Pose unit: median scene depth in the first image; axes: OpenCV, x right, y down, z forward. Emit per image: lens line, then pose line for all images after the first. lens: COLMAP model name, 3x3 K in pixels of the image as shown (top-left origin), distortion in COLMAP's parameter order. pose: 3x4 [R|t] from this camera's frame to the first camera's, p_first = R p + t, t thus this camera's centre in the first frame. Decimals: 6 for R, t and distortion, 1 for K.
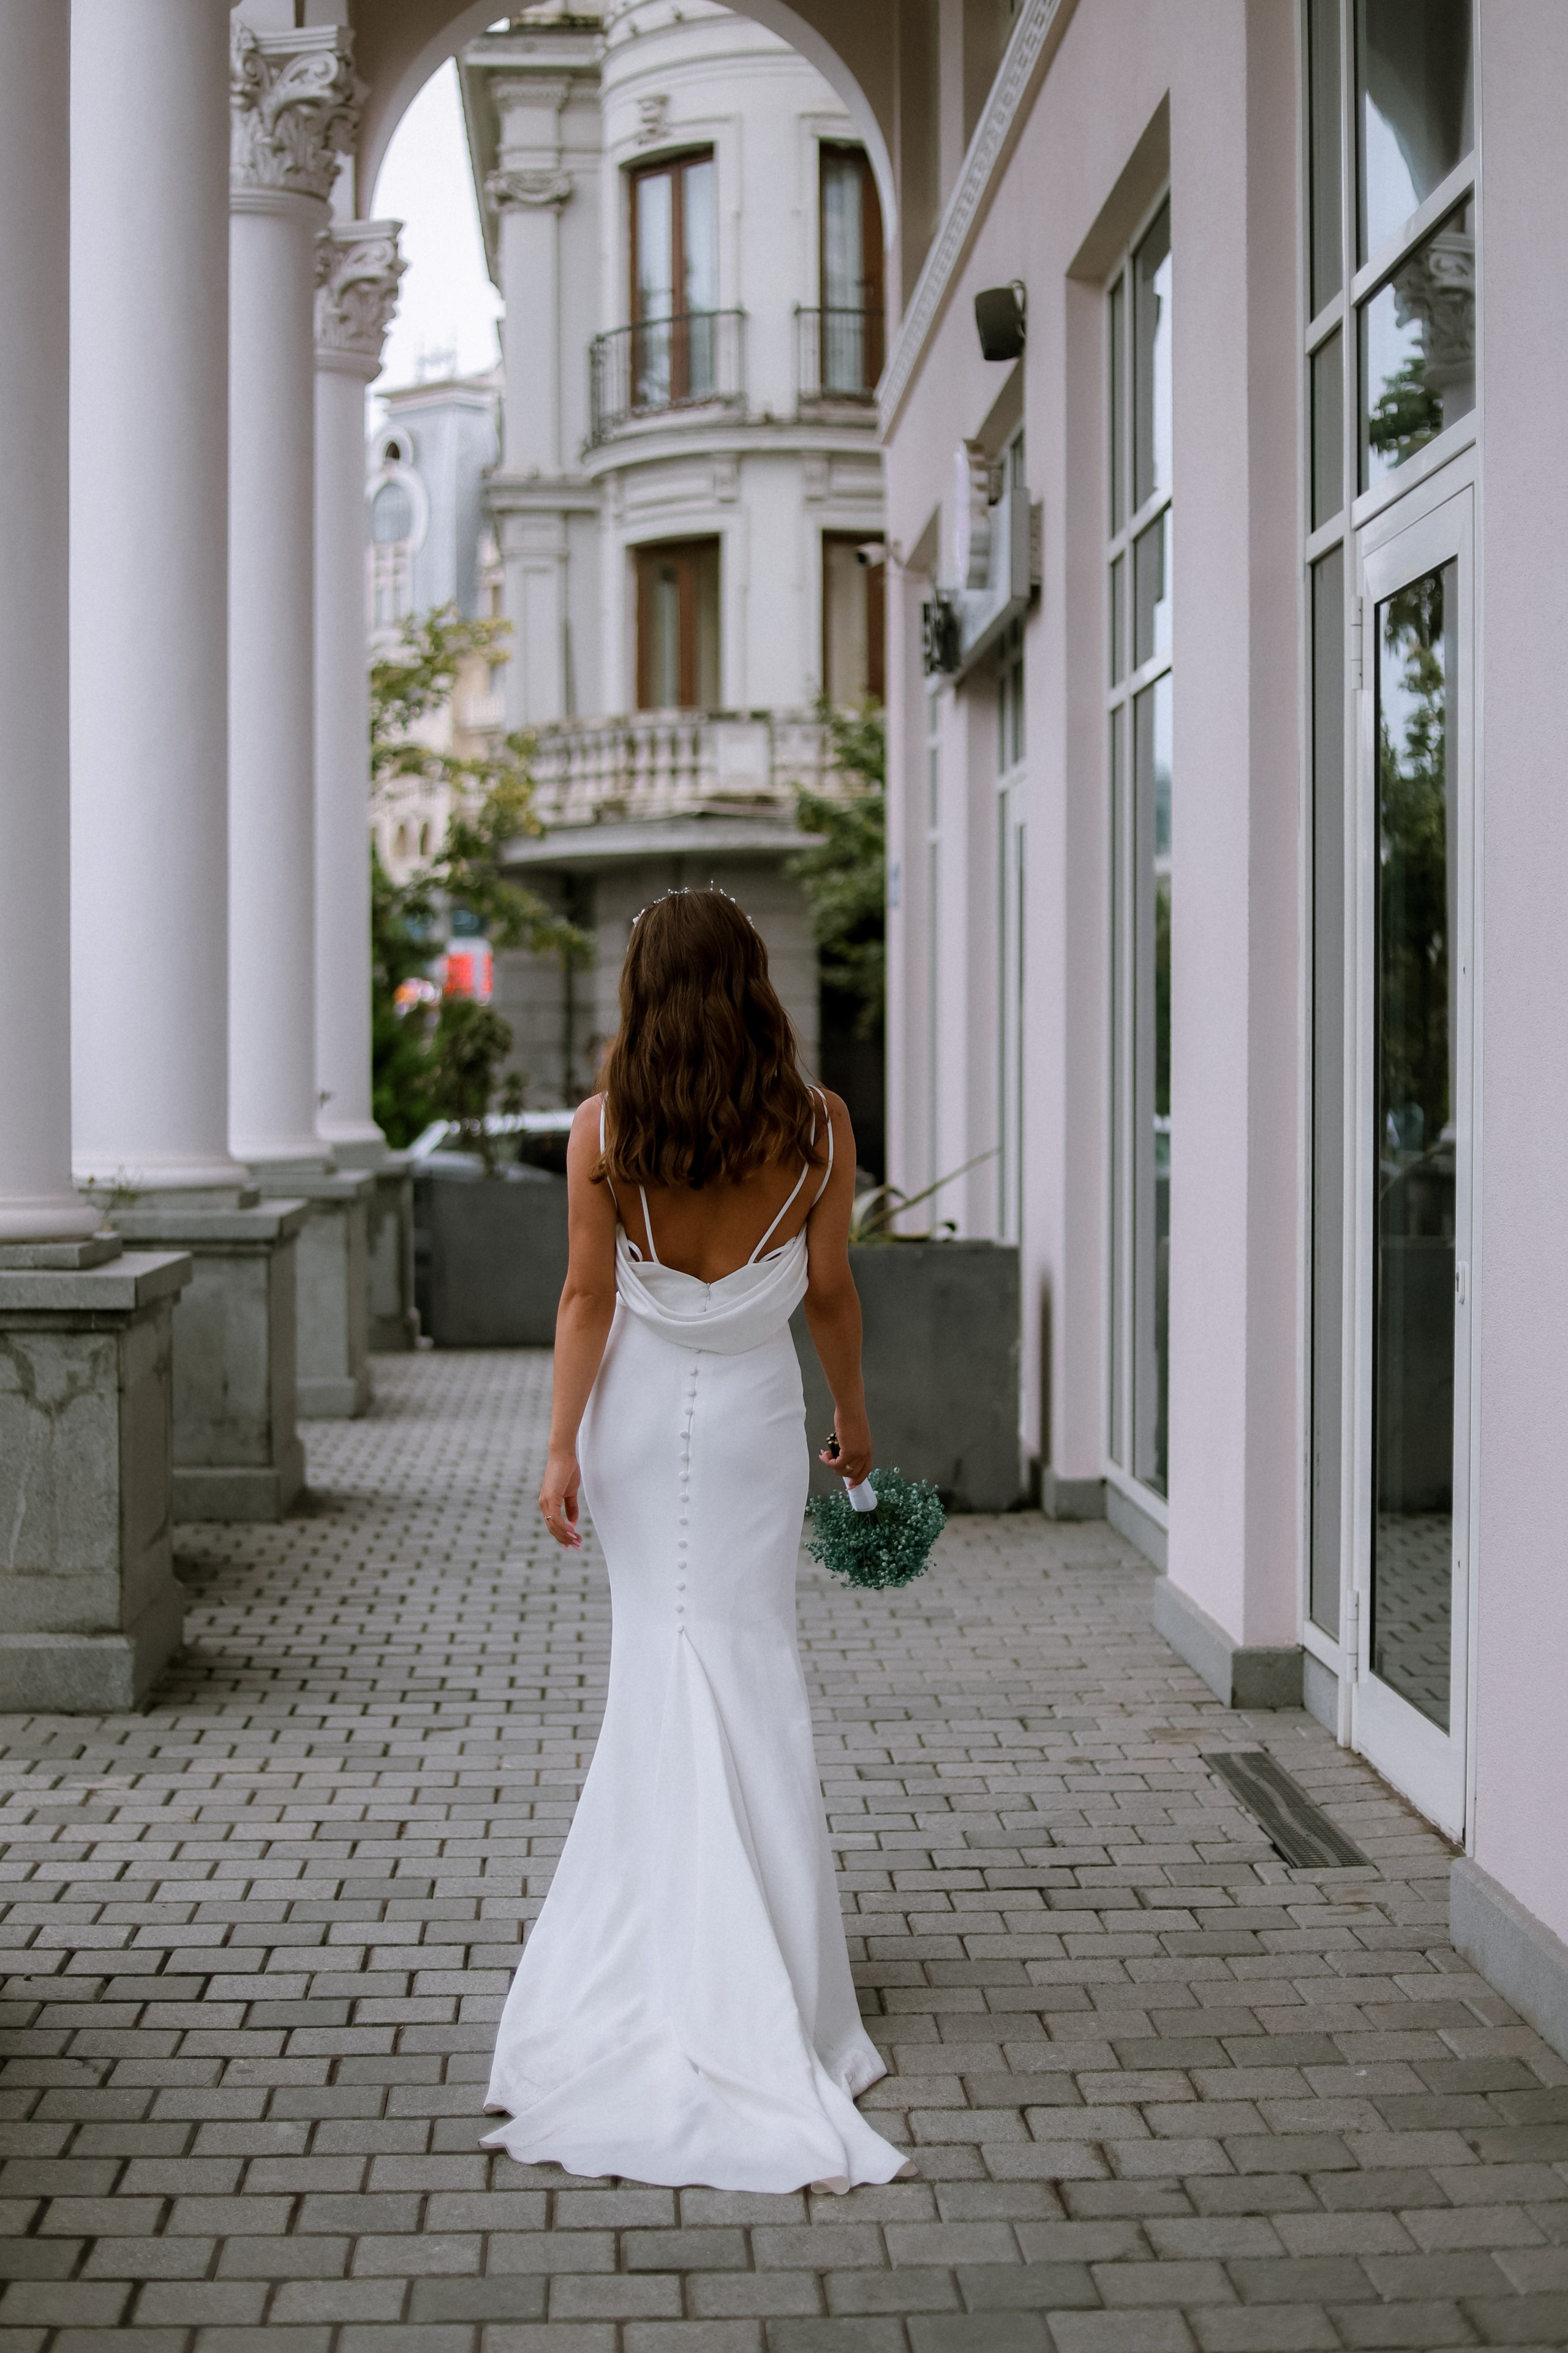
lens RADIAL K [[3829.5, 0, 784.0], [0, 3829.5, 1176.5], [0, 0, 1]] dist [-0.089089, -0.106563]
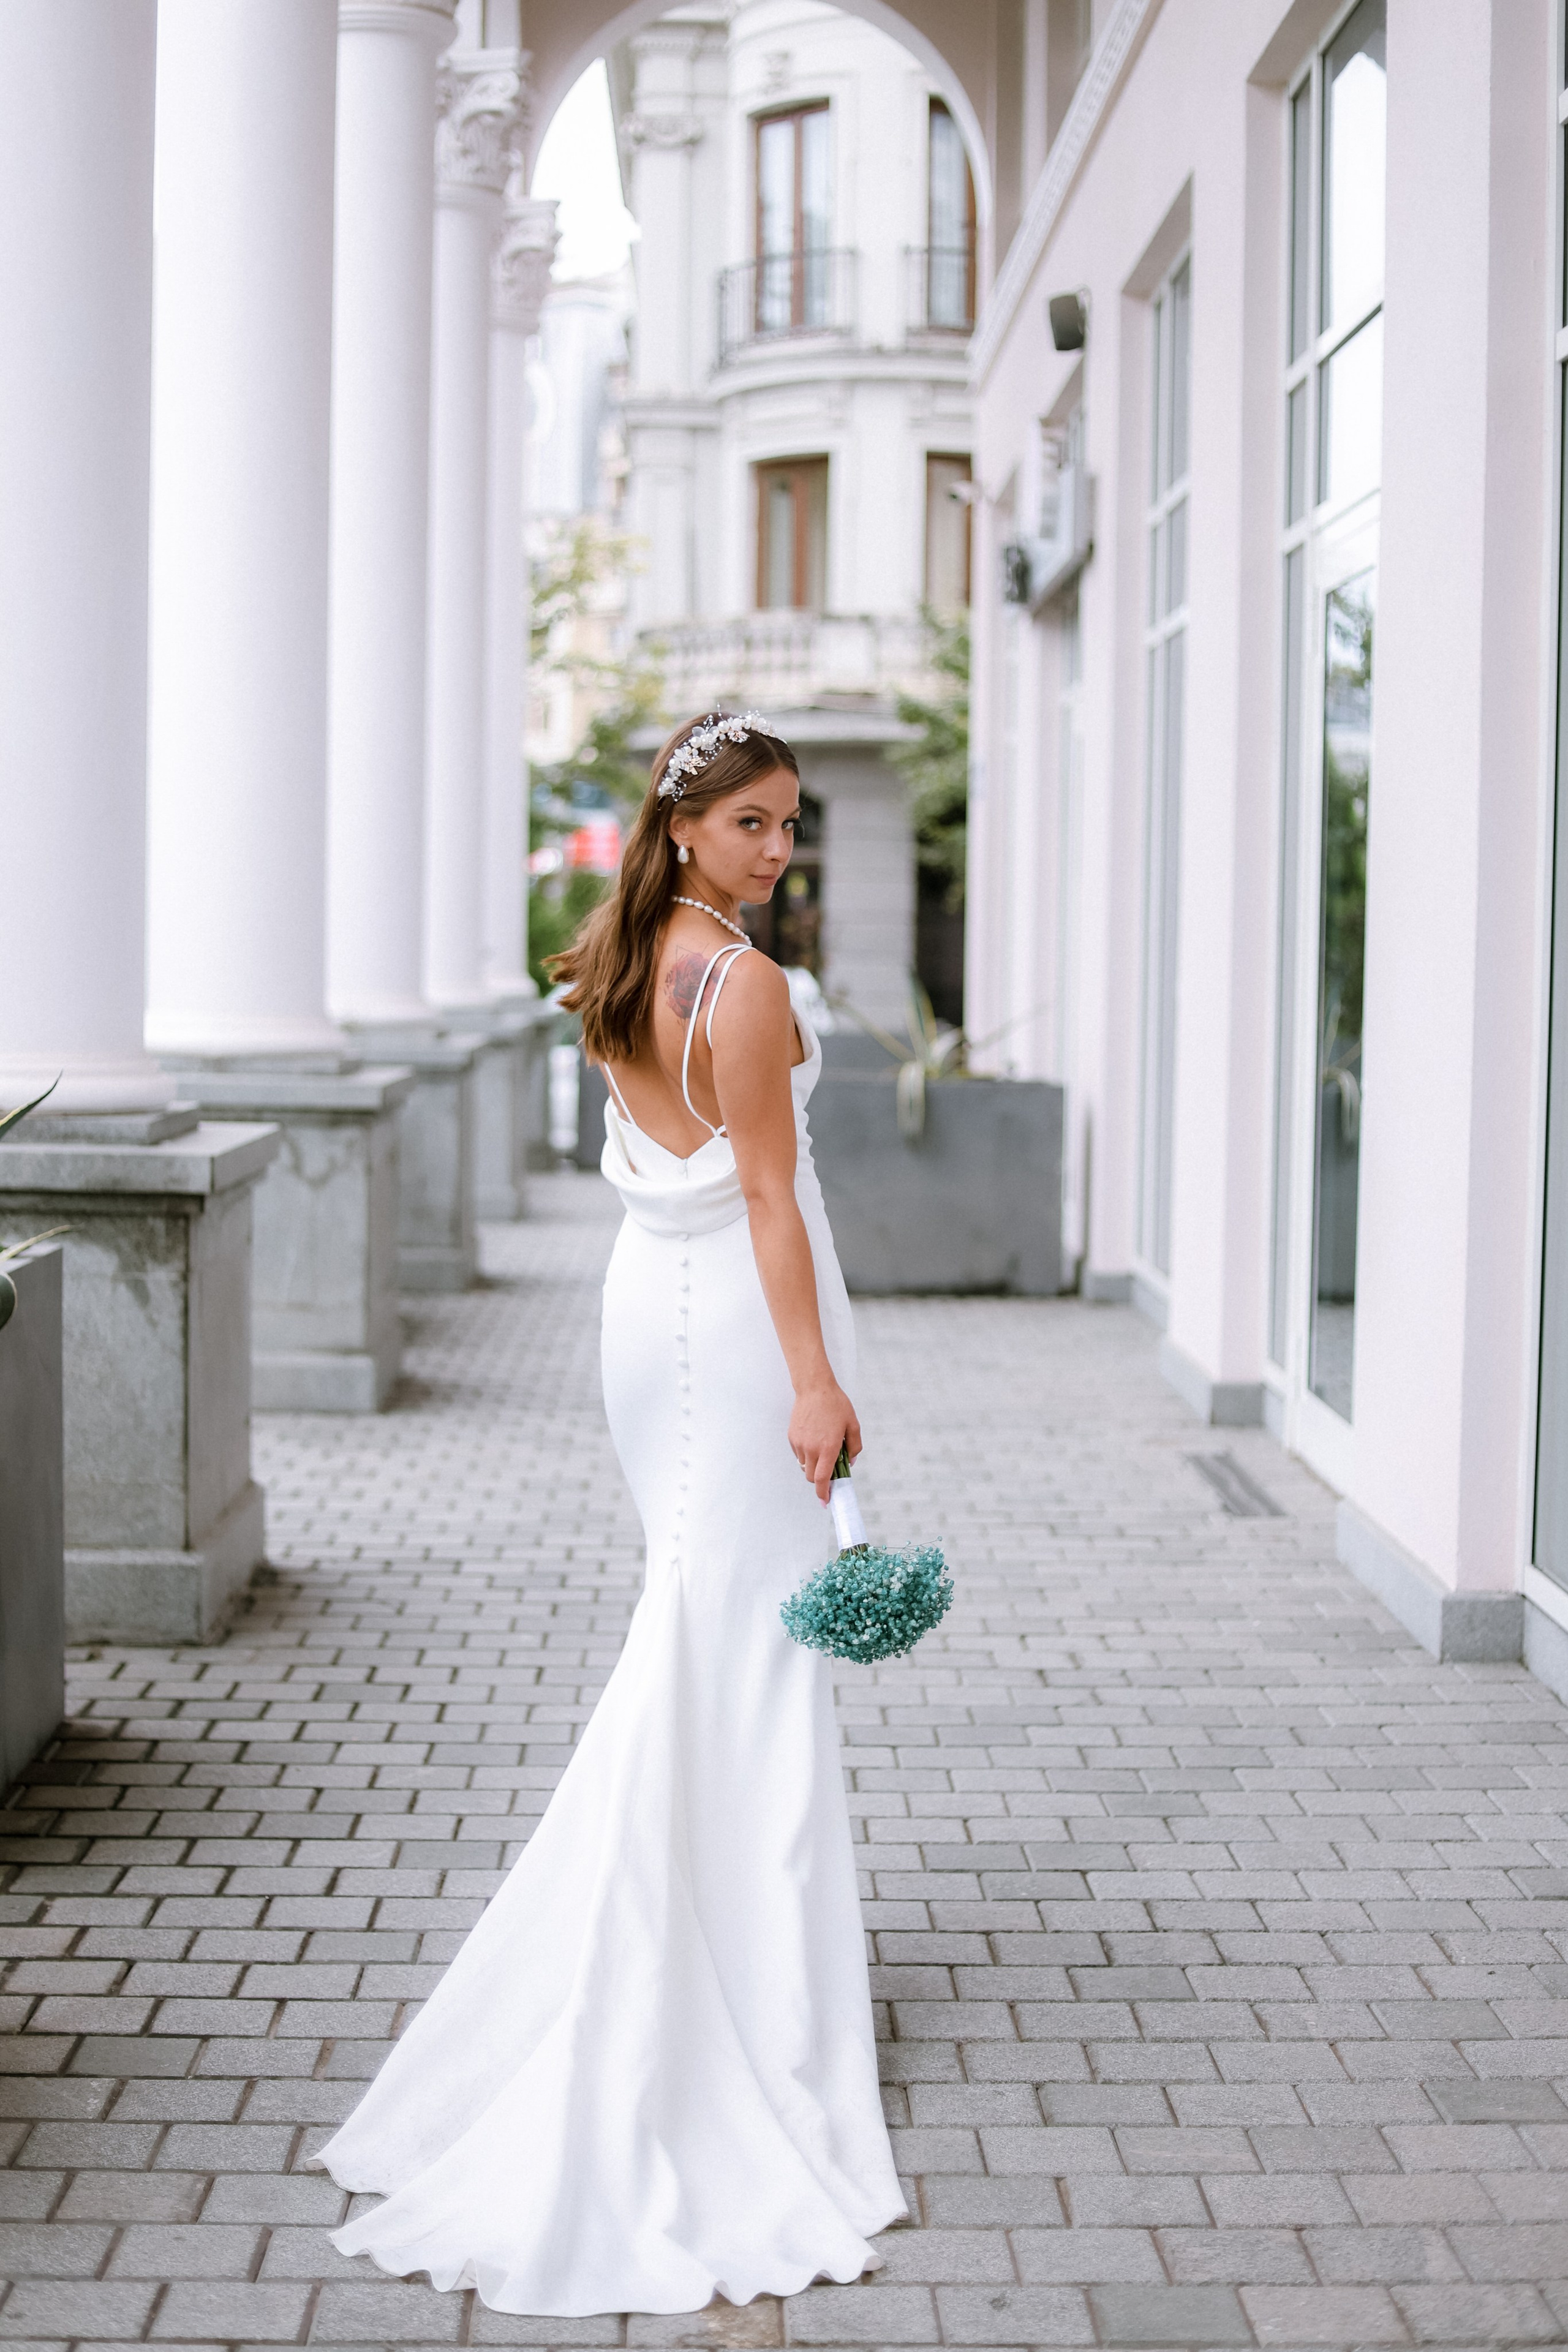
lens RADIAL K [[3828.1, 0, 784.0], [0, 3828.1, 1176.0], [0, 0, 1]] dist [-0.089089, -0.106563]
pose [[0.999525, 0.017809, -0.025171, 0.001923], [-0.016951, 0.999281, 0.033900, 0.007848], [0.025757, -0.033457, 0.999108, -0.223505]]
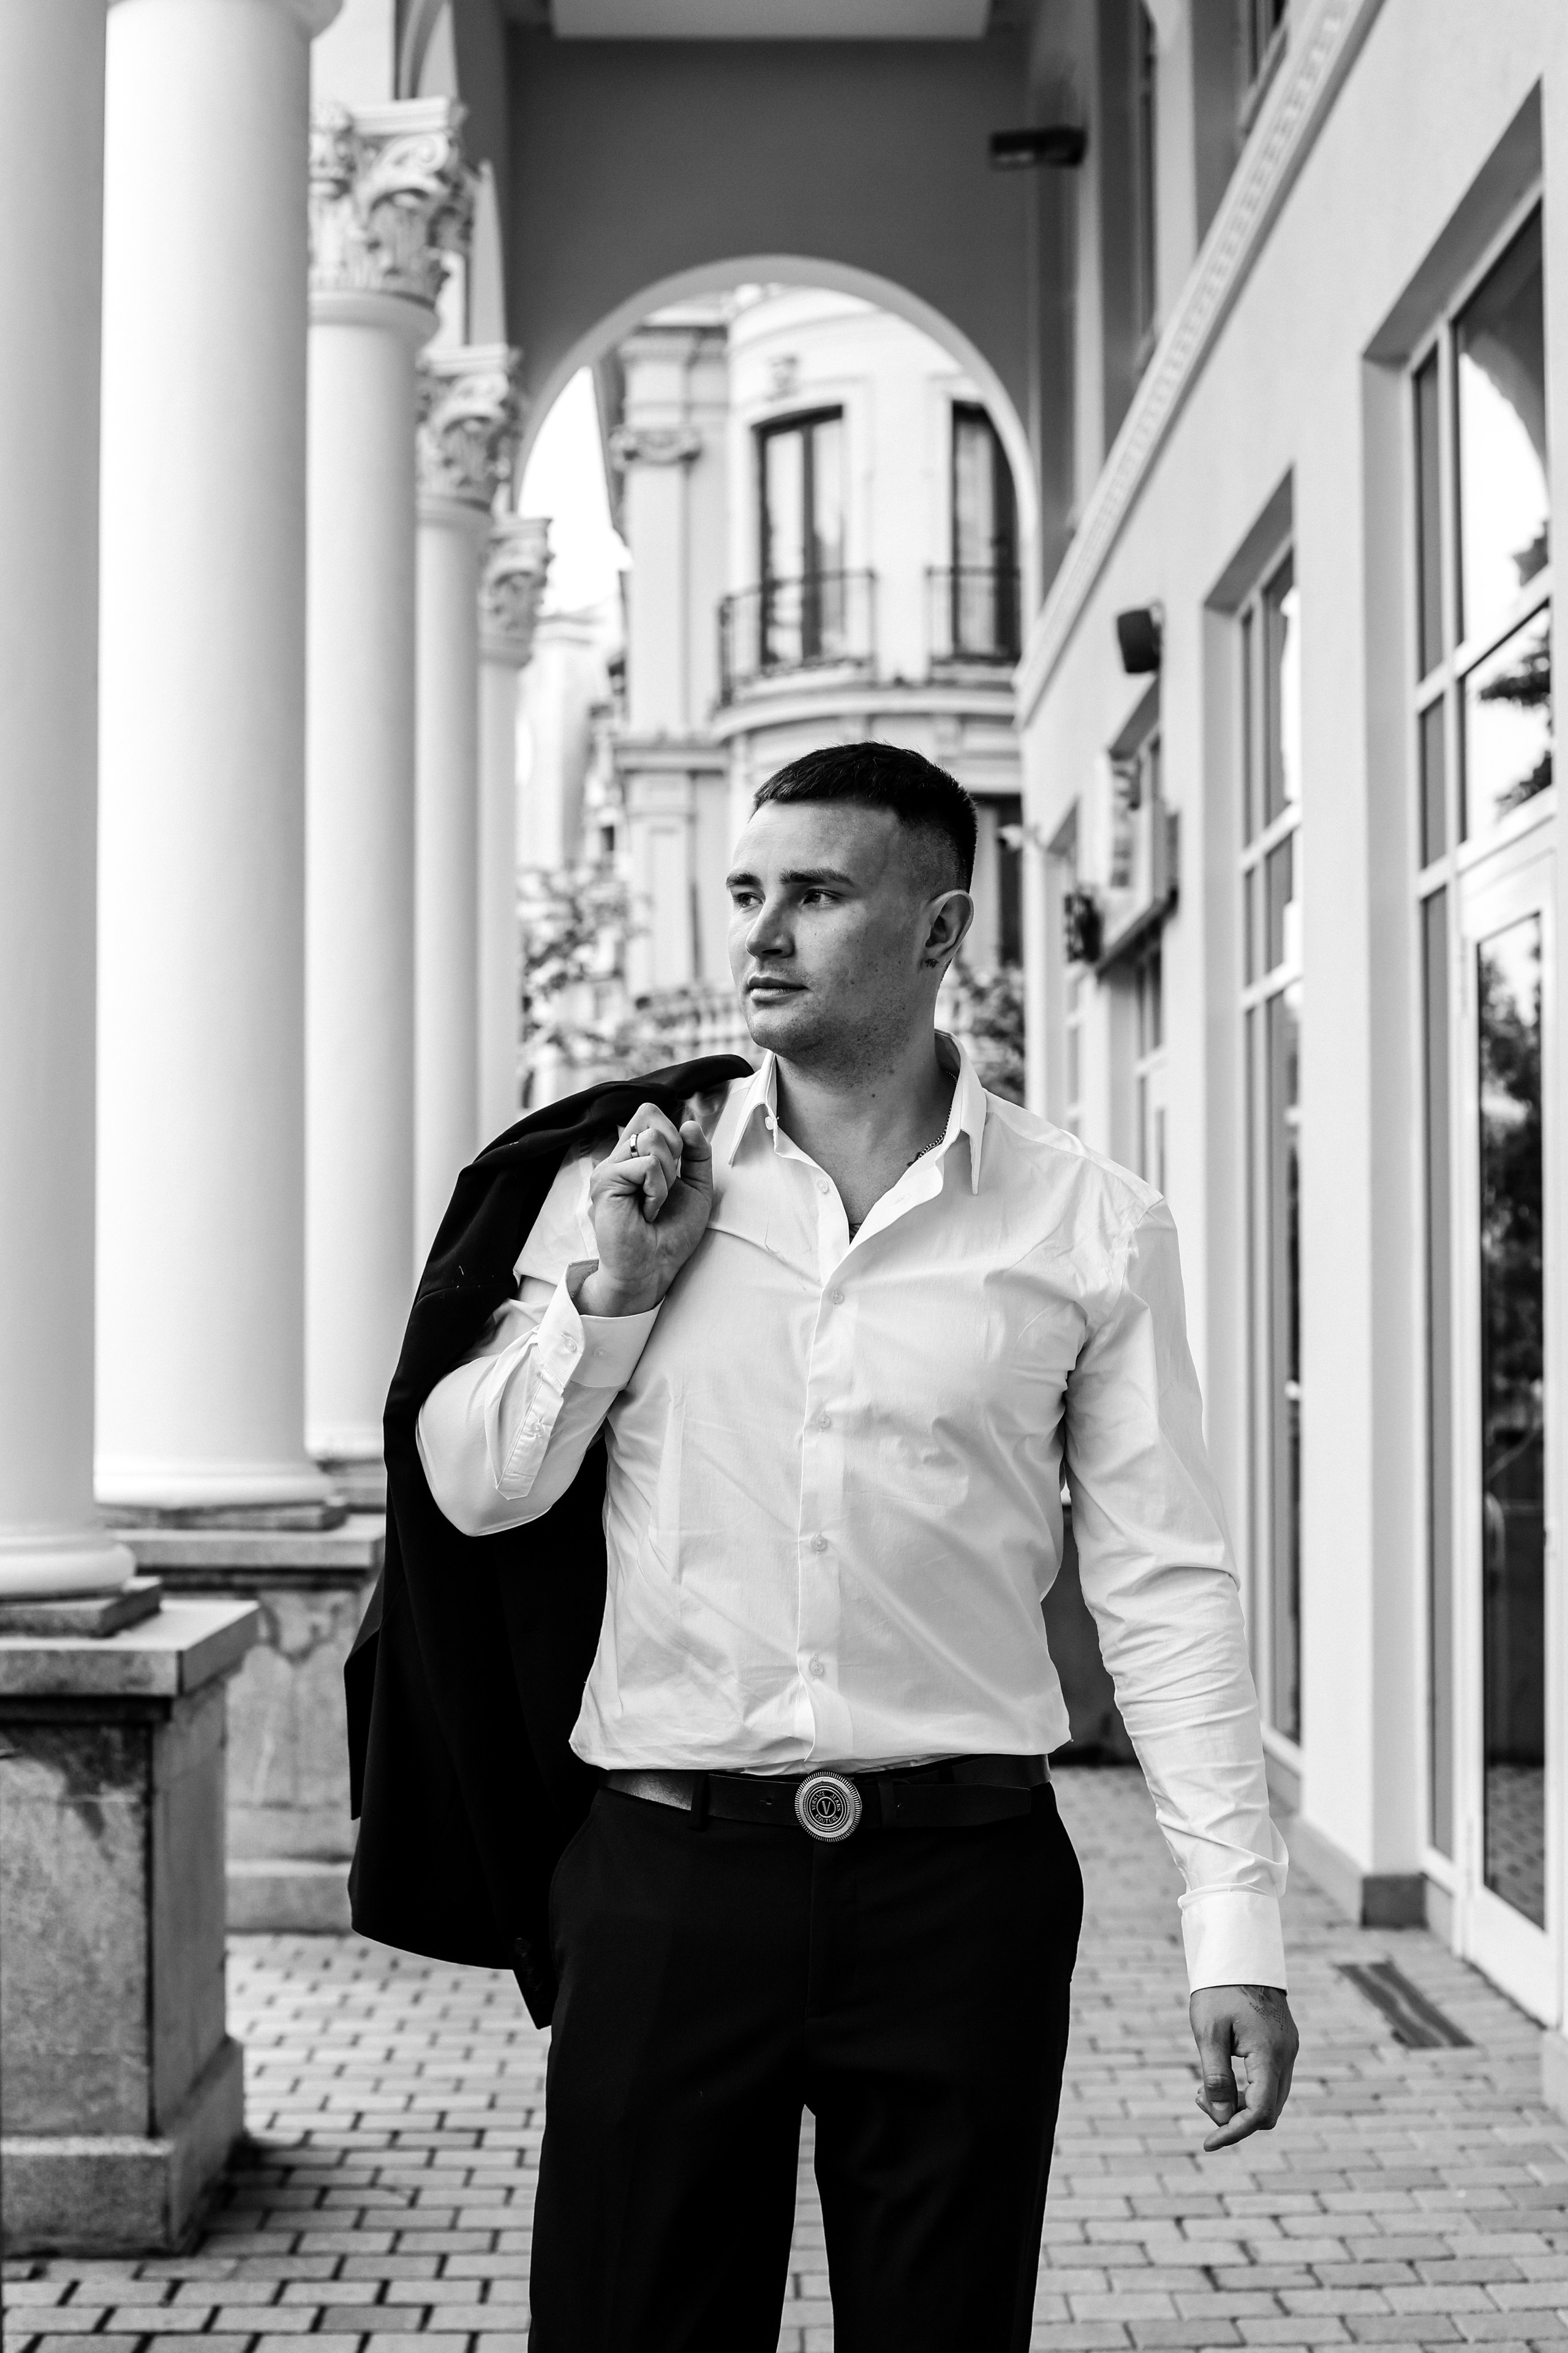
lens RADIAL K [[4194.1, 0, 836.3], [0, 4194.1, 1170.4], [0, 0, 1]] dist [-0.063838, -0.233365]
pose [[0.999903, -0.002858, -0.013613, -0.012465], [0.001965, 0.997871, -0.065190, -0.000609], [0.013770, 0.065157, 0.997780, -0.159535]]
